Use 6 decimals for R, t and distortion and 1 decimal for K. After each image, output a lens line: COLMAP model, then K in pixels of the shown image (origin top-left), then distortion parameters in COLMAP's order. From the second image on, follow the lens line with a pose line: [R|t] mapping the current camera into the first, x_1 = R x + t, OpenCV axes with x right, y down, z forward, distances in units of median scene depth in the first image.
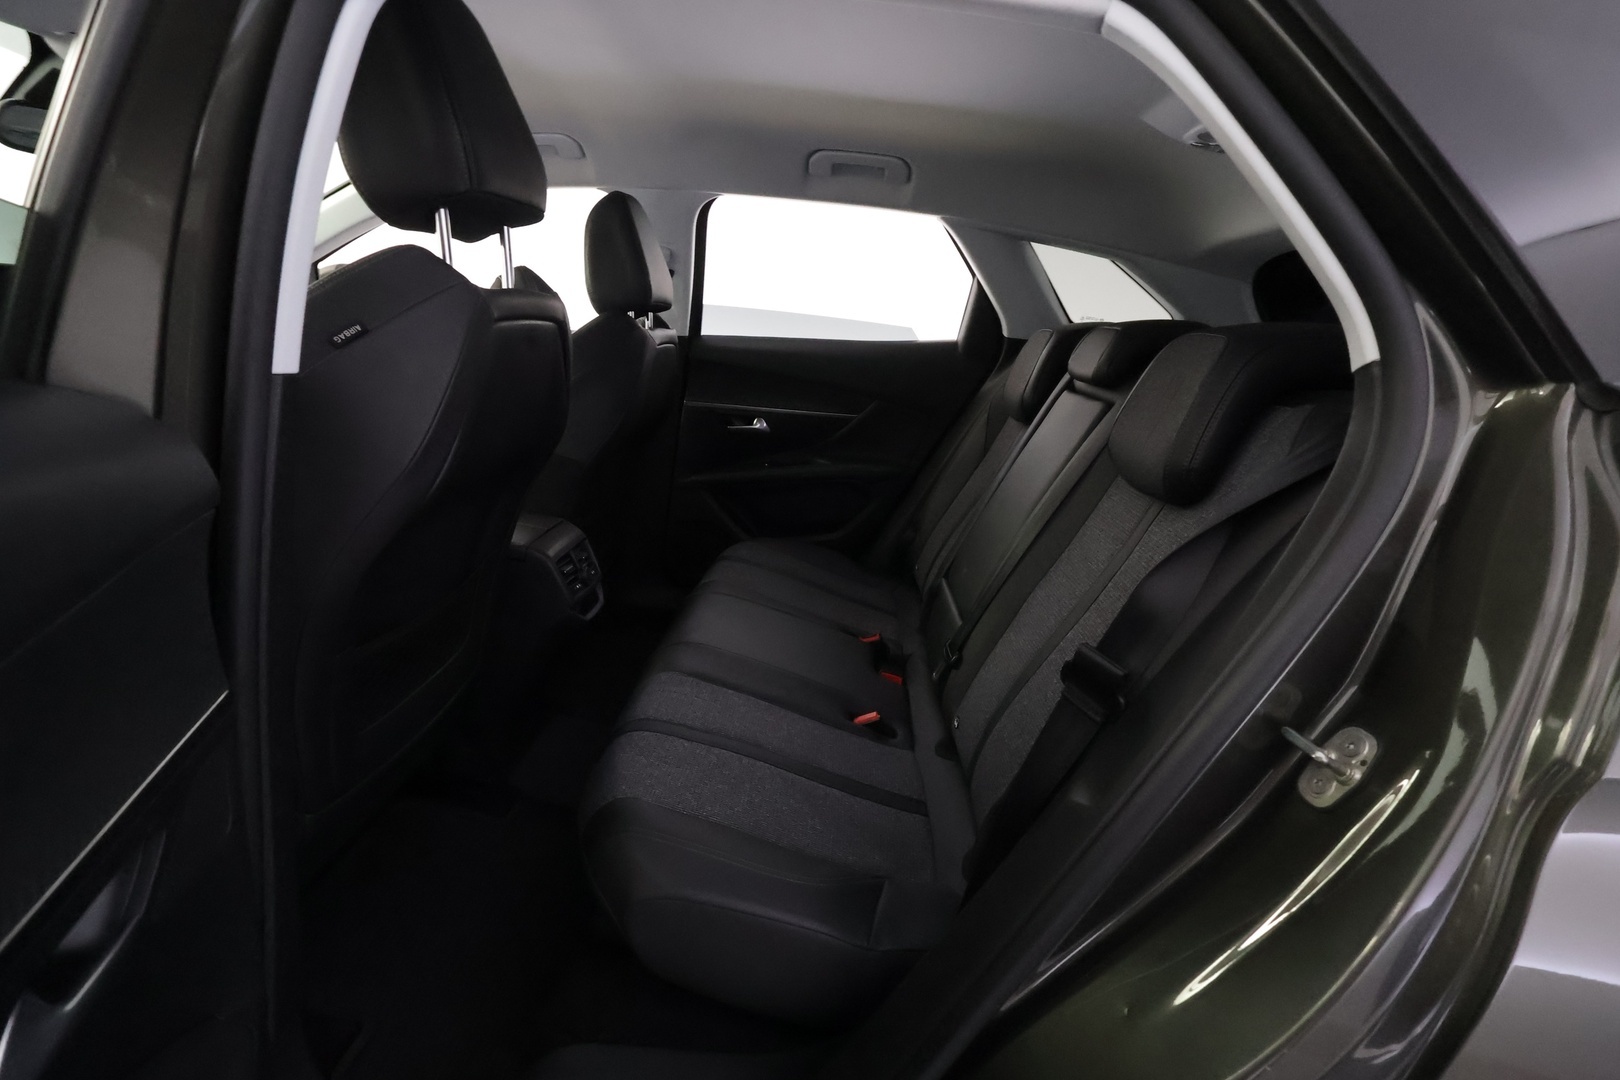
lens RADIAL K [[752.7, 0, 812.6], [0, 752.7, 541.6], [0, 0, 1]] dist [0.001692, 0.000875]
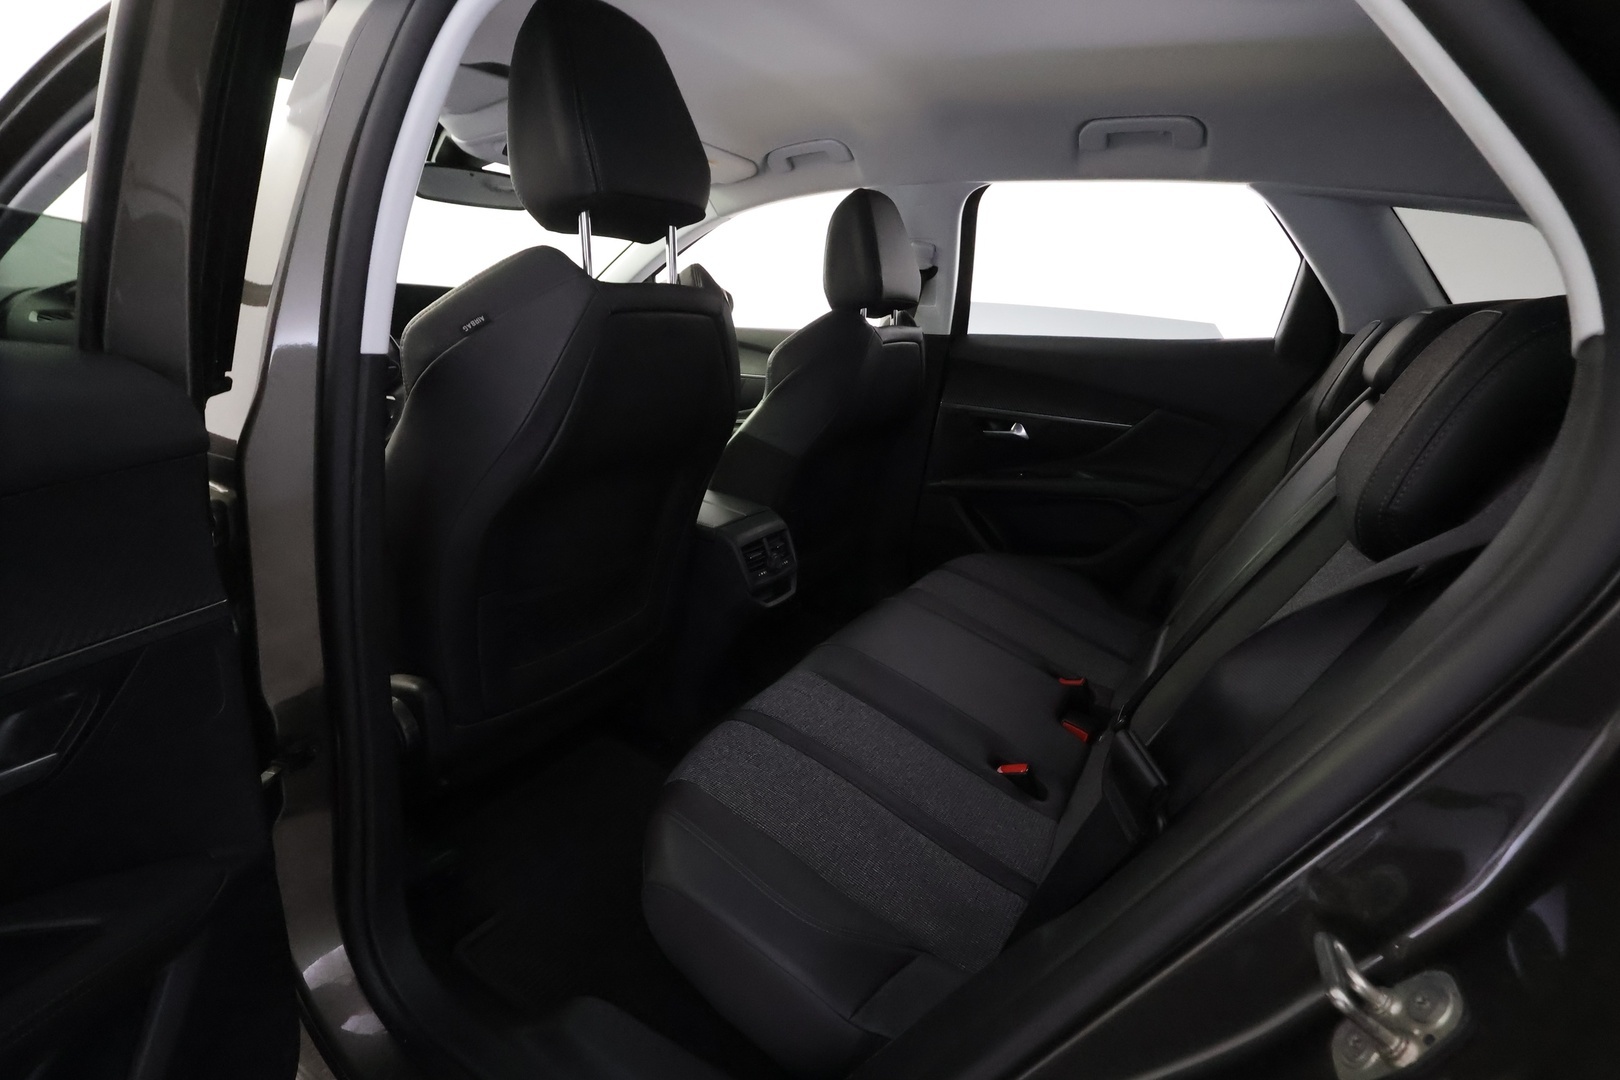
lens RADIAL K [[752.7, 0, 812.6], [0, 752.7, 541.6], [0, 0, 1]] dist [0.001692, 0.000875]
pose [[0.884893, 0.116785, -0.450917, 0.170124], [-0.120327, 0.992514, 0.020923, -0.011479], [0.449985, 0.035743, 0.892321, 0.084143]]
